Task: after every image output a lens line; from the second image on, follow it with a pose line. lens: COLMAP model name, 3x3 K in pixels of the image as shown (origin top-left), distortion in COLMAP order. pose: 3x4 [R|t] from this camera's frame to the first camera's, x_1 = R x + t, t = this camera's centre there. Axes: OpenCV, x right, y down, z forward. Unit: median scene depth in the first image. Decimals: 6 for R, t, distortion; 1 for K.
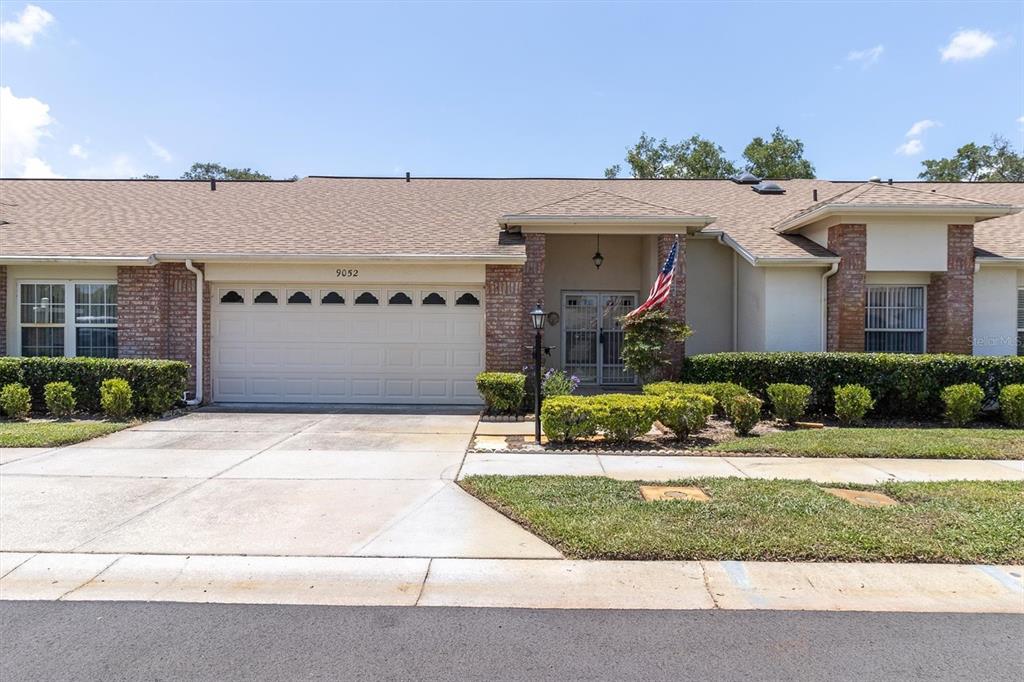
lens RADIAL K [[609.6, 0, 510.8], [0, 609.6, 337.7], [0, 0, 1]] dist [0.002479, -0.000687]
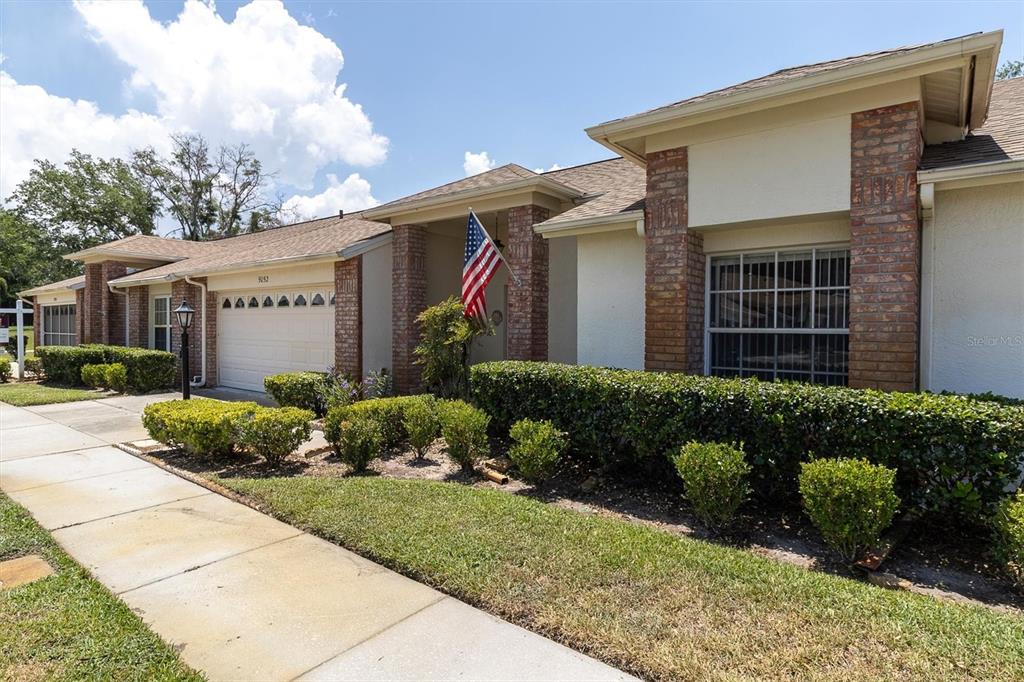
lens RADIAL K [[553.1, 0, 512.7], [0, 553.1, 341.0], [0, 0, 1]] dist [0.001549, -0.000041]
pose [[0.797322, 0.014273, -0.603385, 0.765352], [-0.012710, 0.999896, 0.006858, -0.004188], [0.603420, 0.002201, 0.797420, 0.483685]]
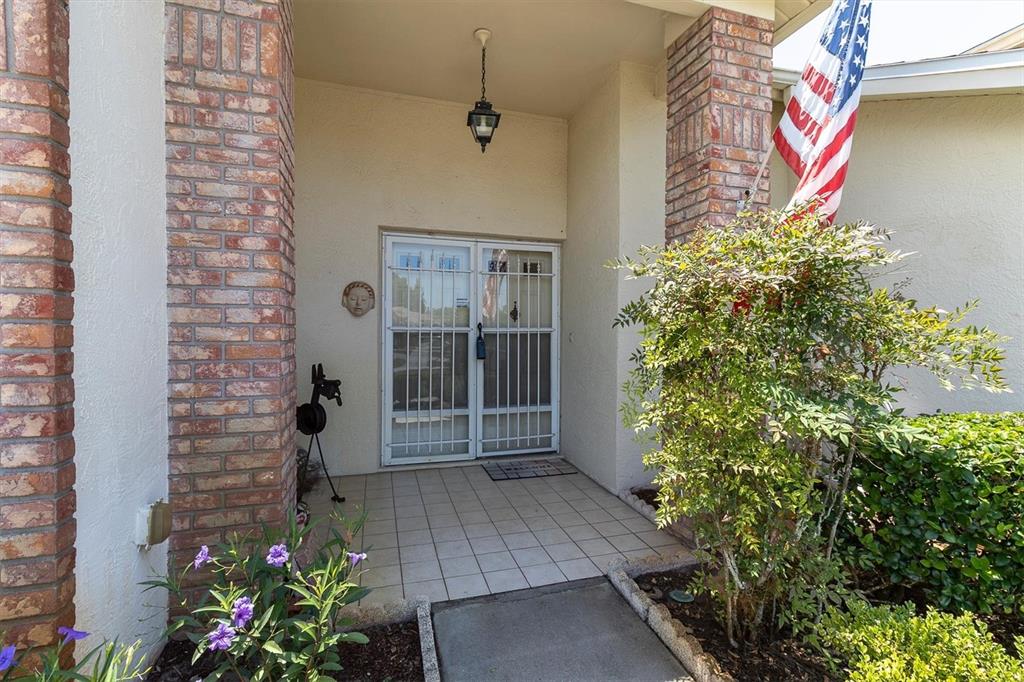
lens RADIAL K [[470.6, 0, 519.1], [0, 470.6, 336.9], [0, 0, 1]] dist [-0.000860, -0.001073]
pose [[0.950613, -0.003388, 0.310361, 0.096911], [0.003189, 0.999994, 0.001147, -0.009308], [-0.310363, -0.000100, 0.950618, 0.900712]]
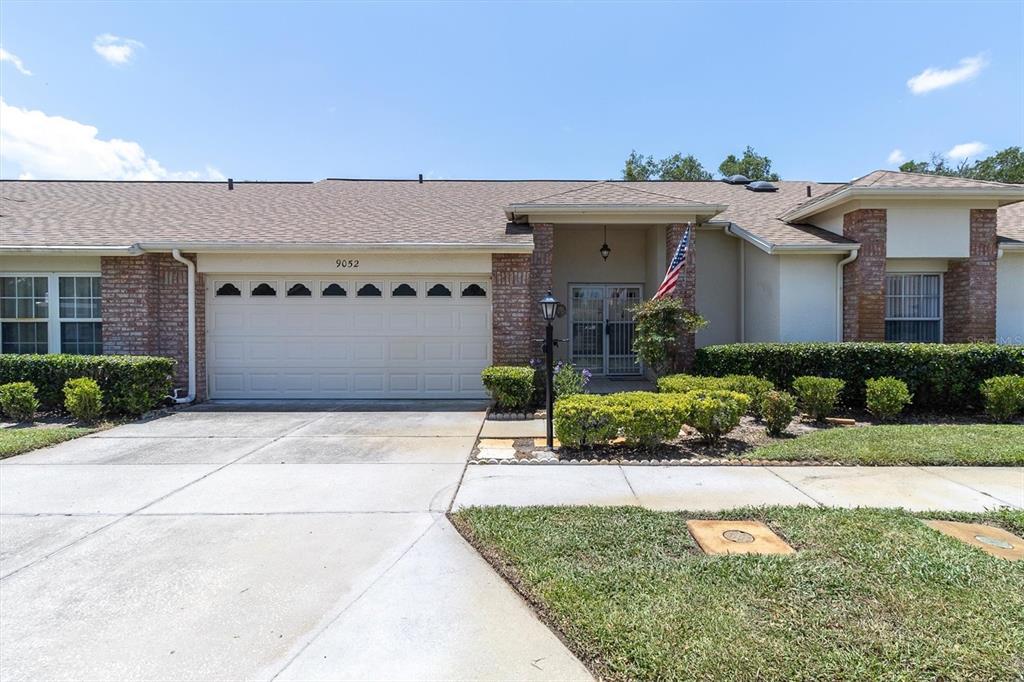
lens RADIAL K [[499.3, 0, 529.9], [0, 499.3, 330.9], [0, 0, 1]] dist [0.005091, 0.000713]
pose [[0.999757, -0.007538, 0.020722, 0.001689], [0.007496, 0.999970, 0.002139, 0.000274], [-0.020738, -0.001983, 0.999783, 0.219165]]
